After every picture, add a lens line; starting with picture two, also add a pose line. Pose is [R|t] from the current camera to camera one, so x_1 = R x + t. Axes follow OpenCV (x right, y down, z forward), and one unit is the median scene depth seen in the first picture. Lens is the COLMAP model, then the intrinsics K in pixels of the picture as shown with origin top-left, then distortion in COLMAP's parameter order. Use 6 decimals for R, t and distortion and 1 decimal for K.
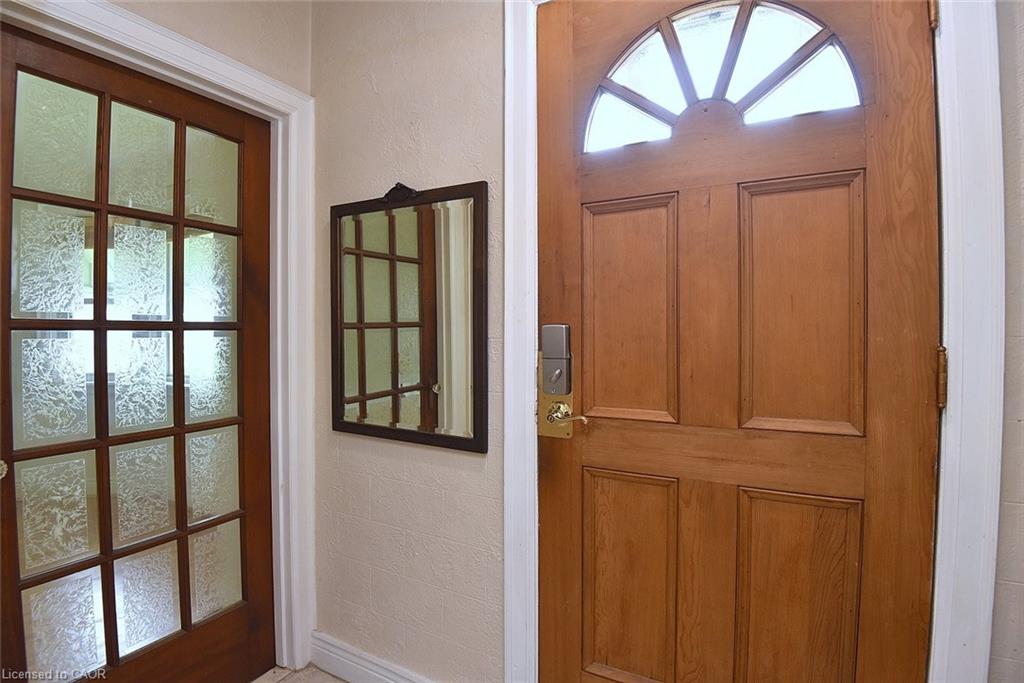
lens RADIAL K [[469.4, 0, 516.5], [0, 469.4, 338.2], [0, 0, 1]] dist [-0.006931, -0.027966]
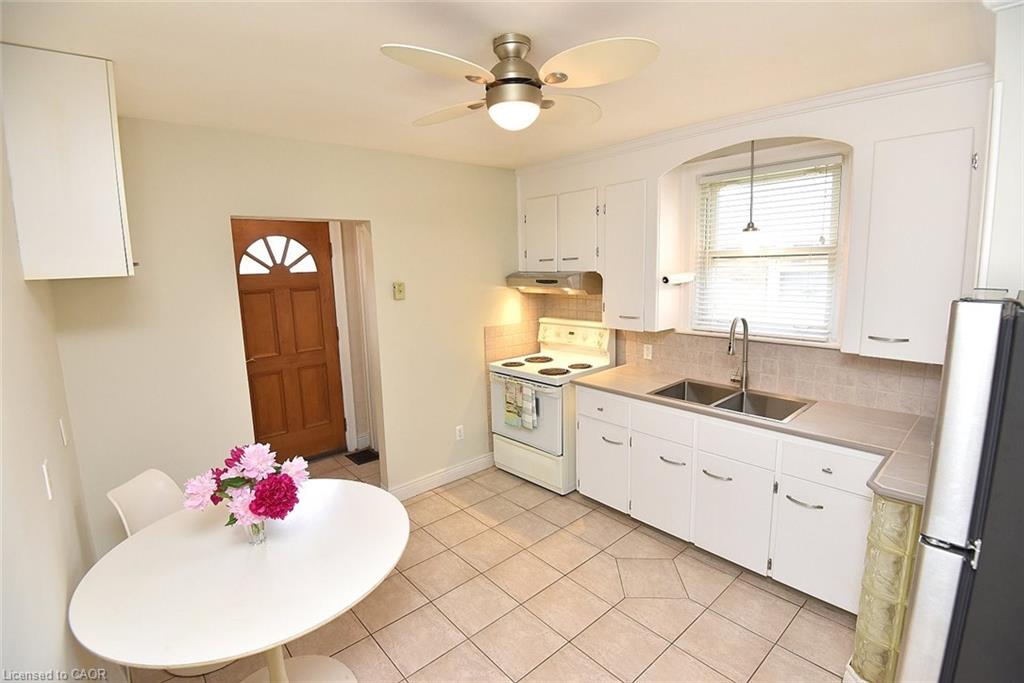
lens RADIAL K [[469.4, 0, 516.5], [0, 469.4, 338.2], [0, 0, 1]] dist [-0.006931, -0.027966]
pose [[0.361725, -0.150105, 0.920122, -2.265879], [0.035532, 0.988456, 0.147284, -0.405275], [-0.931608, -0.020583, 0.362882, -1.960513]]
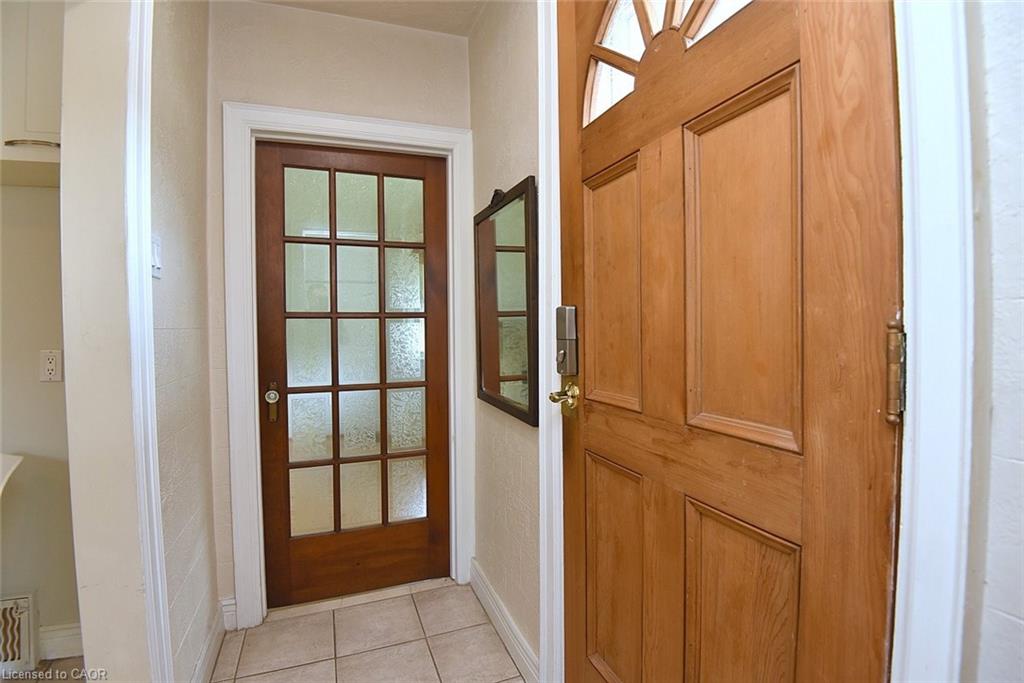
lens RADIAL K [[480.3, 0, 512.5], [0, 480.3, 336.3], [0, 0, 1]] dist [0.001215, -0.030963]
pose [[0.751481, 0.009407, -0.659687, 0.777867], [-0.000761, 0.999910, 0.013391, 0.025893], [0.659754, -0.009561, 0.751421, 0.164108]]
